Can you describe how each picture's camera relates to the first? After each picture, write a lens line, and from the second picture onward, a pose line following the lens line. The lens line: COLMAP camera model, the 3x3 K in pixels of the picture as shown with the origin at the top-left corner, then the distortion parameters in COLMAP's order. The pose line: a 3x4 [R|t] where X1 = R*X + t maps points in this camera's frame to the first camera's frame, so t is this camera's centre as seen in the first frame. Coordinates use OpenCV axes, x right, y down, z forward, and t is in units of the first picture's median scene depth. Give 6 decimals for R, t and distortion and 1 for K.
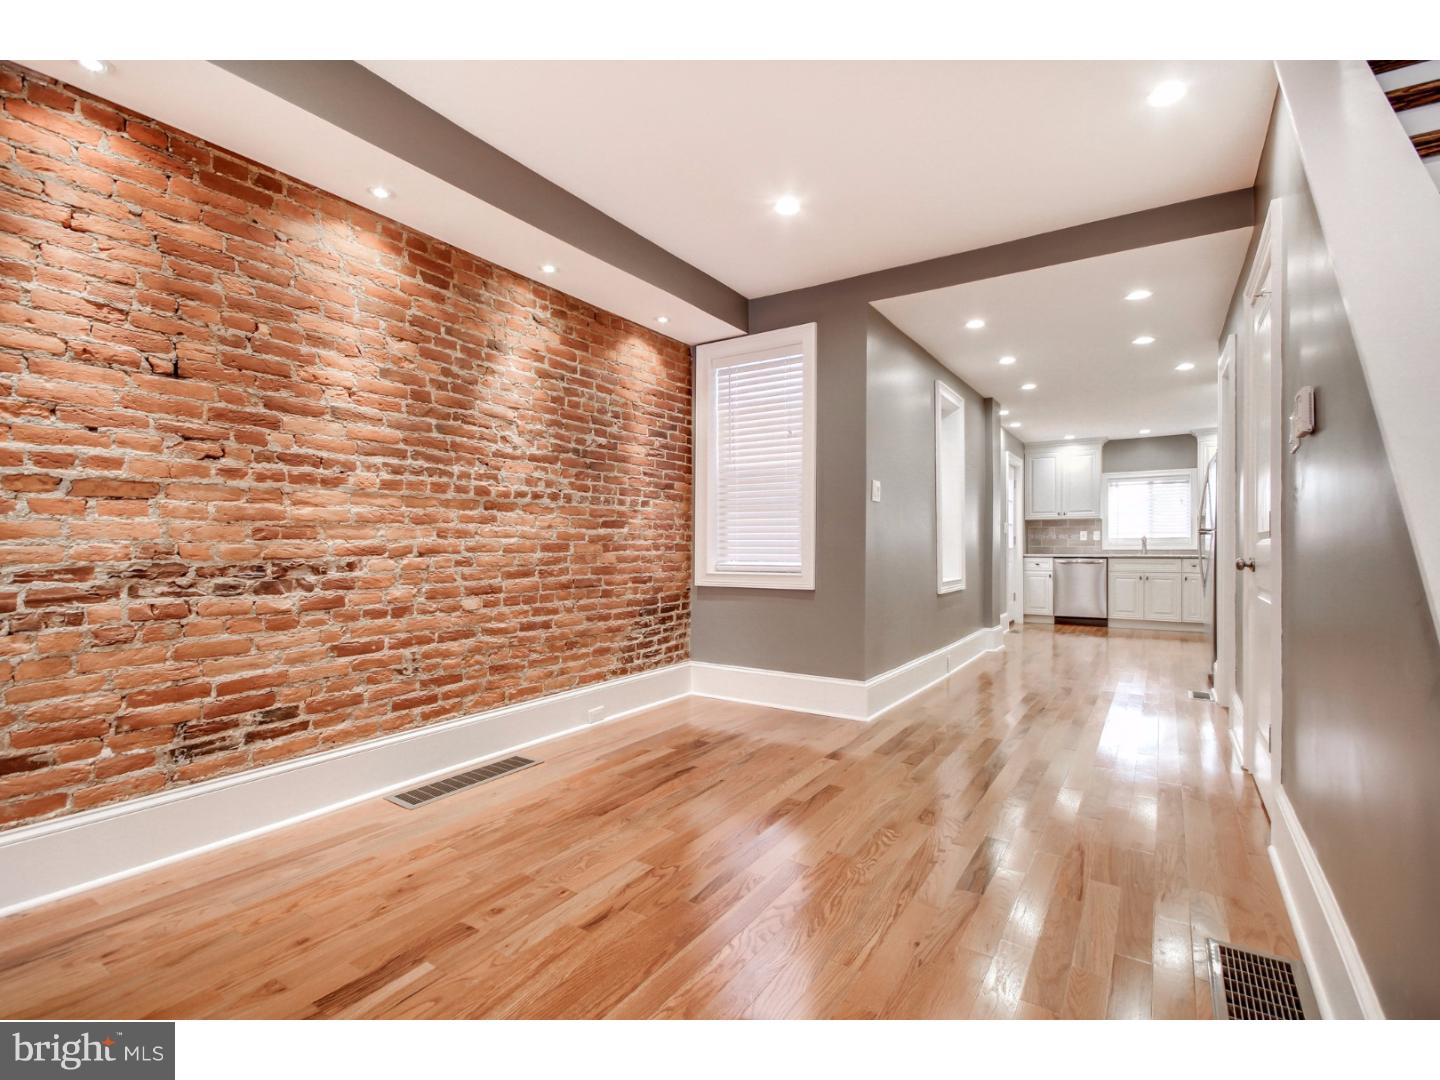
lens RADIAL K [[680.6, 0, 733.5], [0, 680.6, 547.4], [0, 0, 1]] dist [0.007258, -0.000392]
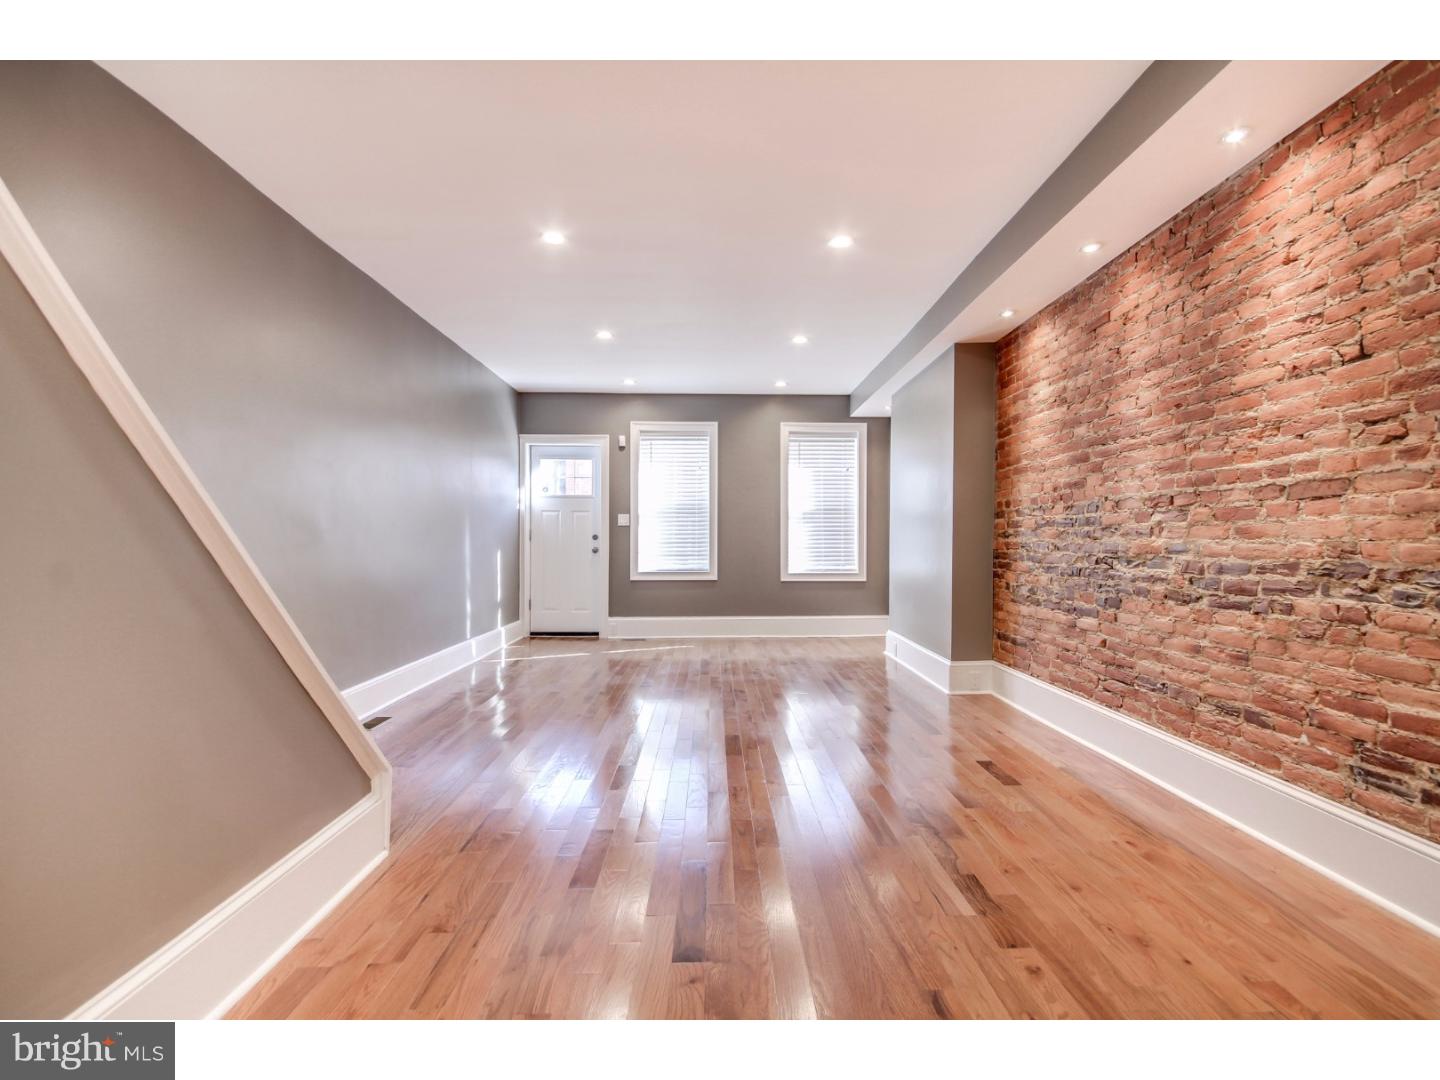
lens RADIAL K [[680.6, 0, 733.5], [0, 680.6, 547.4], [0, 0, 1]] dist [0.007258, -0.000392]
pose [[-0.827495, 0.003821, -0.561460, 0.321923], [-0.002278, 0.999946, 0.010162, -0.004898], [0.561468, 0.009688, -0.827442, 1.075439]]
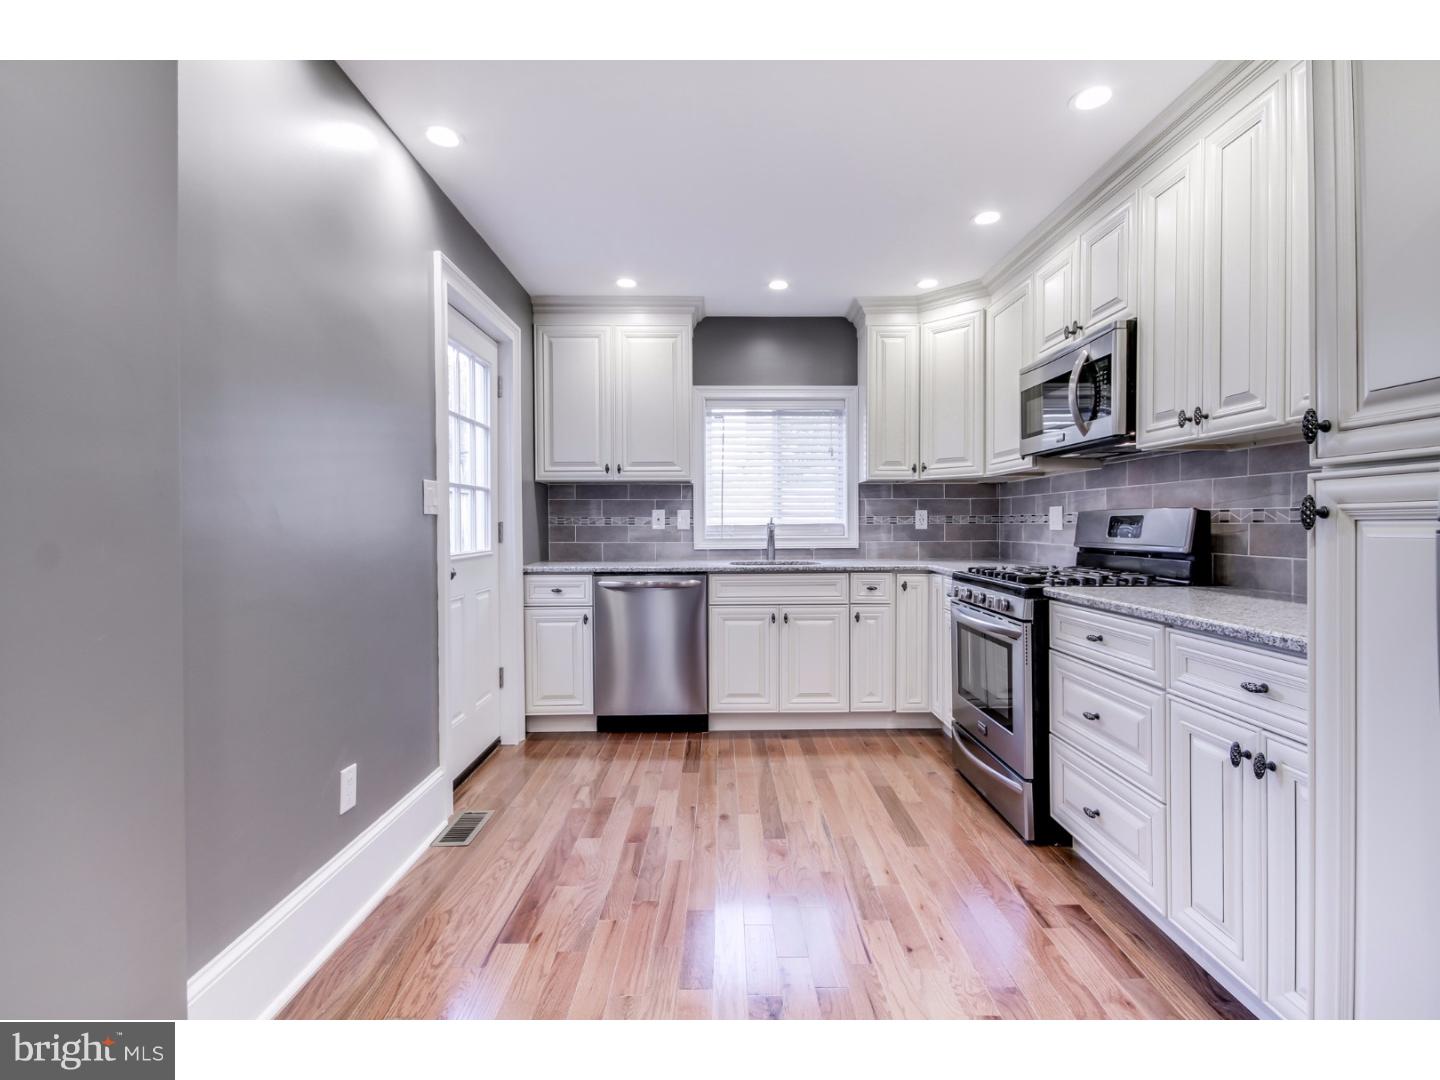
lens RADIAL K [[695.5, 0, 721.9], [0, 695.5, 529.6], [0, 0, 1]] dist [-0.000519, -0.000533]
pose [[0.847768, -0.006148, 0.530331, 1.048692], [0.004806, 0.999981, 0.003910, -0.042281], [-0.530345, -0.000766, 0.847782, 2.023101]]
